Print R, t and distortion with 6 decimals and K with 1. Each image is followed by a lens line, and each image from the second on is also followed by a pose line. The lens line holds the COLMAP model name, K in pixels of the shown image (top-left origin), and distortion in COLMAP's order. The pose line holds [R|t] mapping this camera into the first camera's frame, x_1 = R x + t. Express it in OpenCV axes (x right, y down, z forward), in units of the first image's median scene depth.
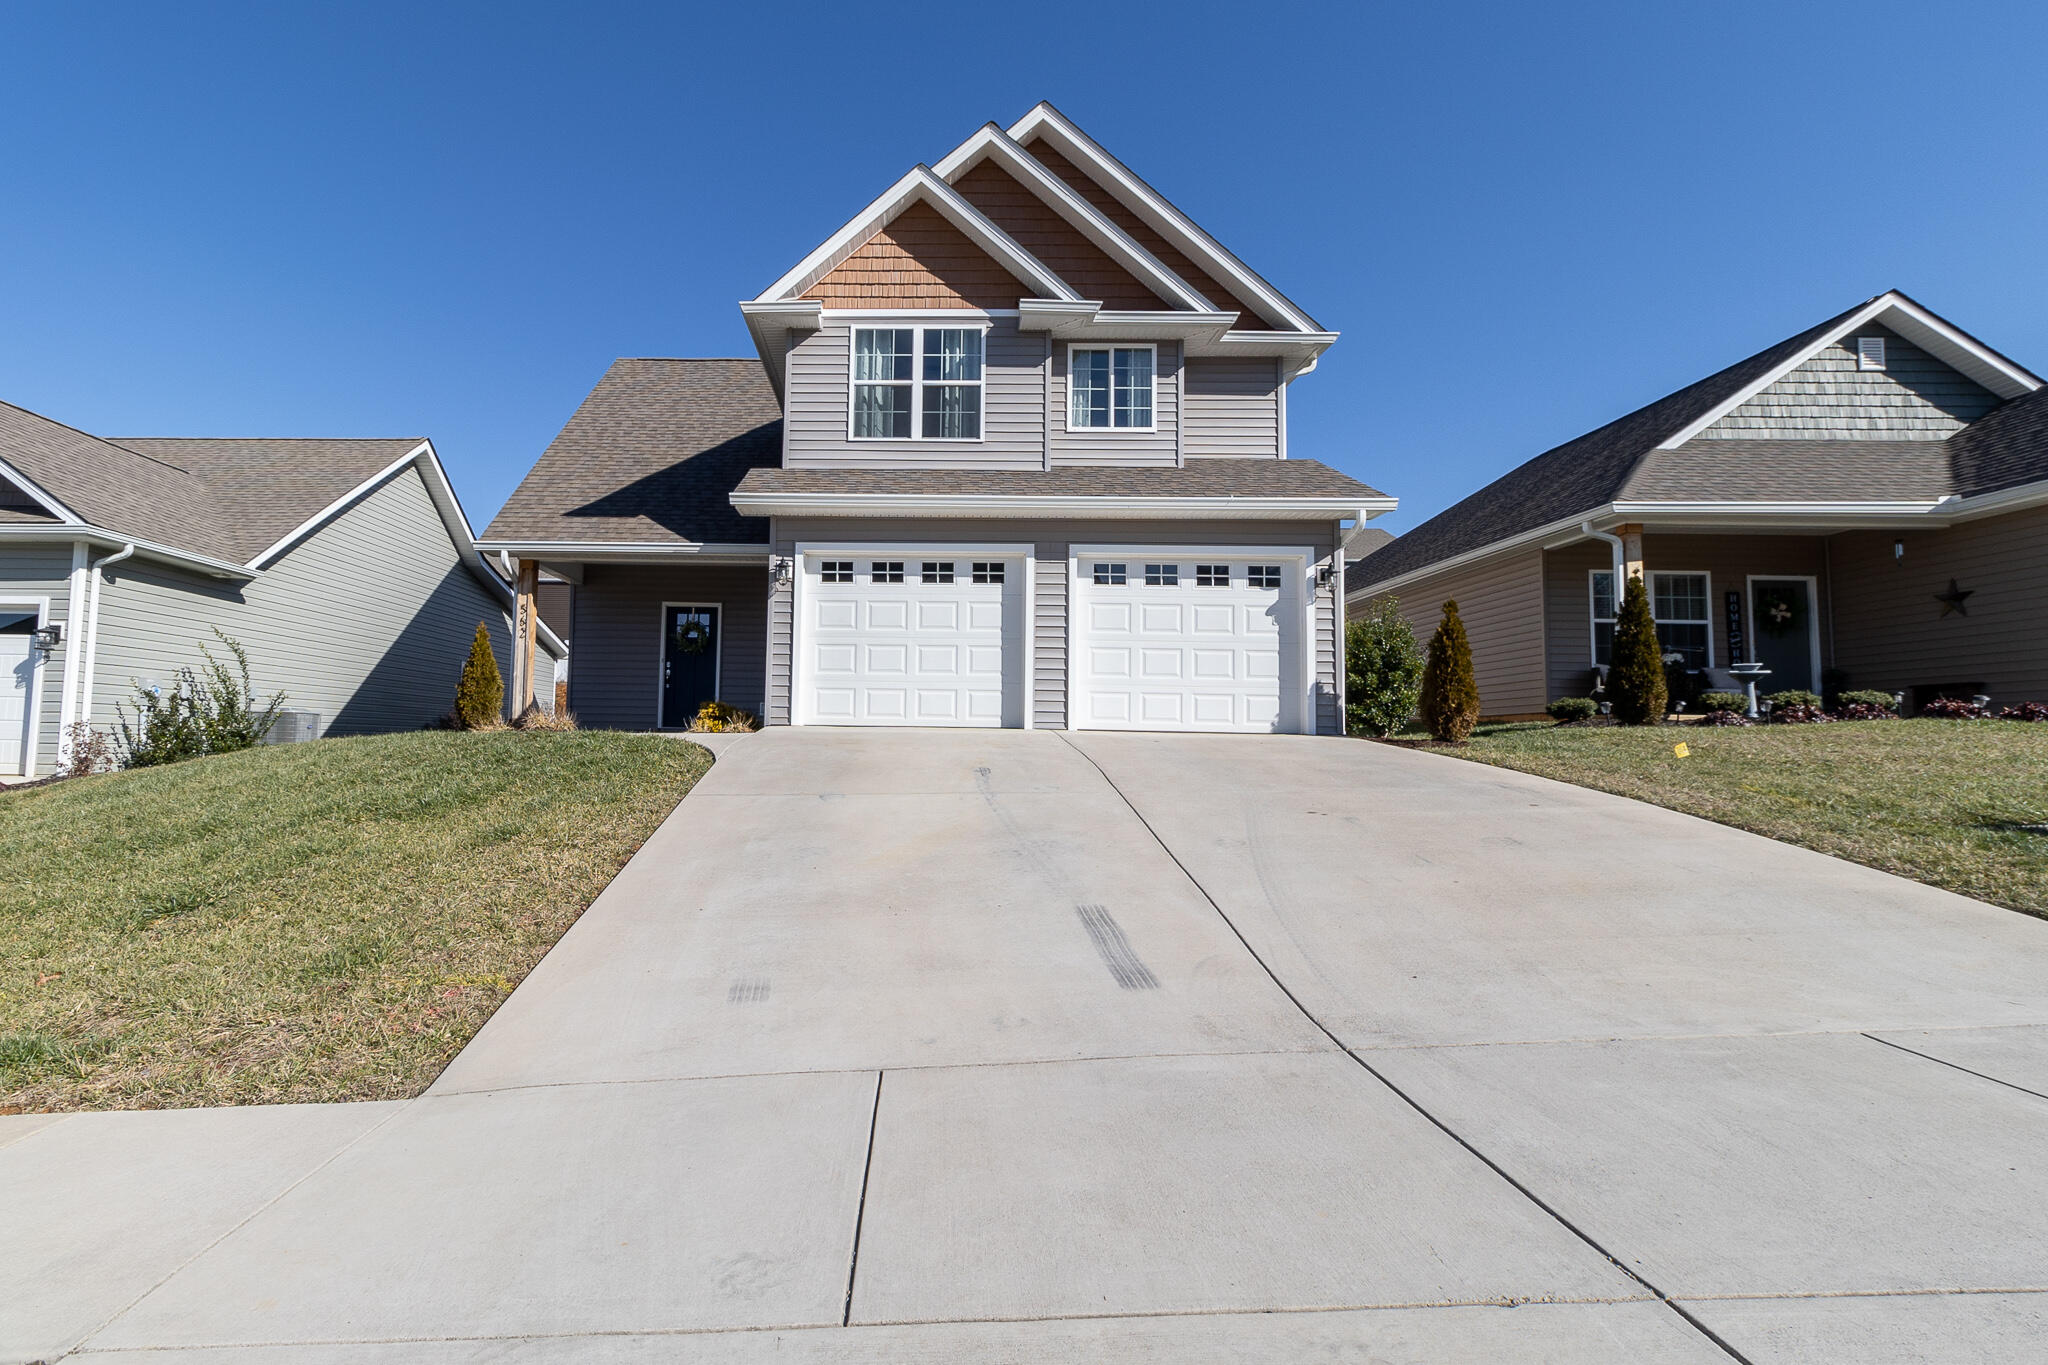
lens RADIAL K [[1011.1, 0, 1023.4], [0, 1011.1, 662.0], [0, 0, 1]] dist [0.001956, 0.000647]
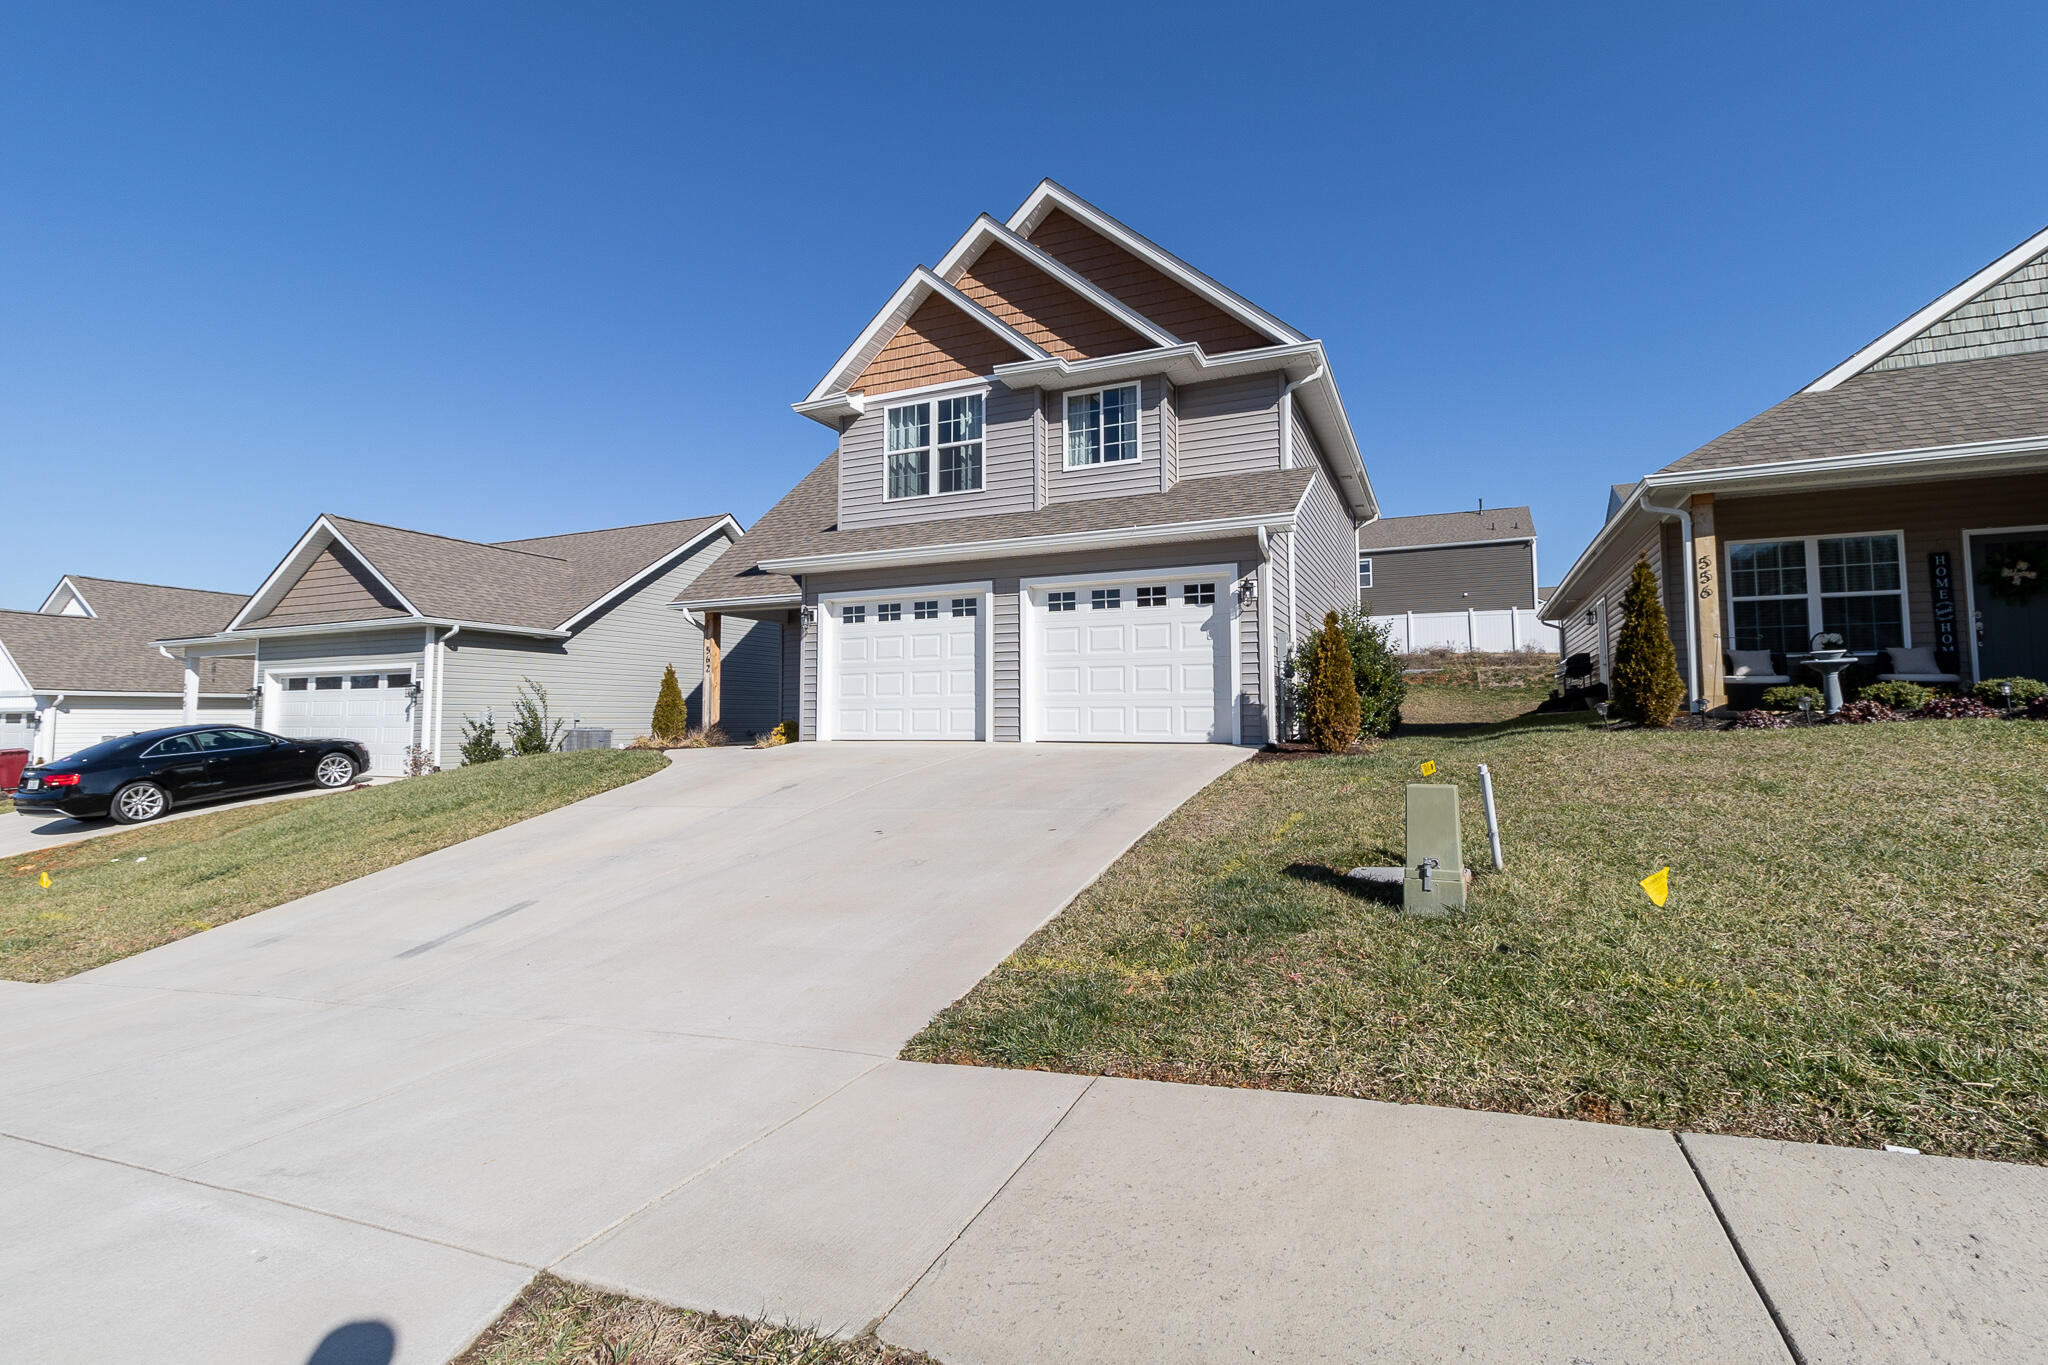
lens RADIAL K [[945.9, 0, 1018.4], [0, 945.9, 654.2], [0, 0, 1]] dist [0.002793, 0.001007]
pose [[0.922005, -0.045690, -0.384472, 0.401513], [0.046353, 0.998897, -0.007546, -0.020886], [0.384392, -0.010864, 0.923106, 0.012277]]
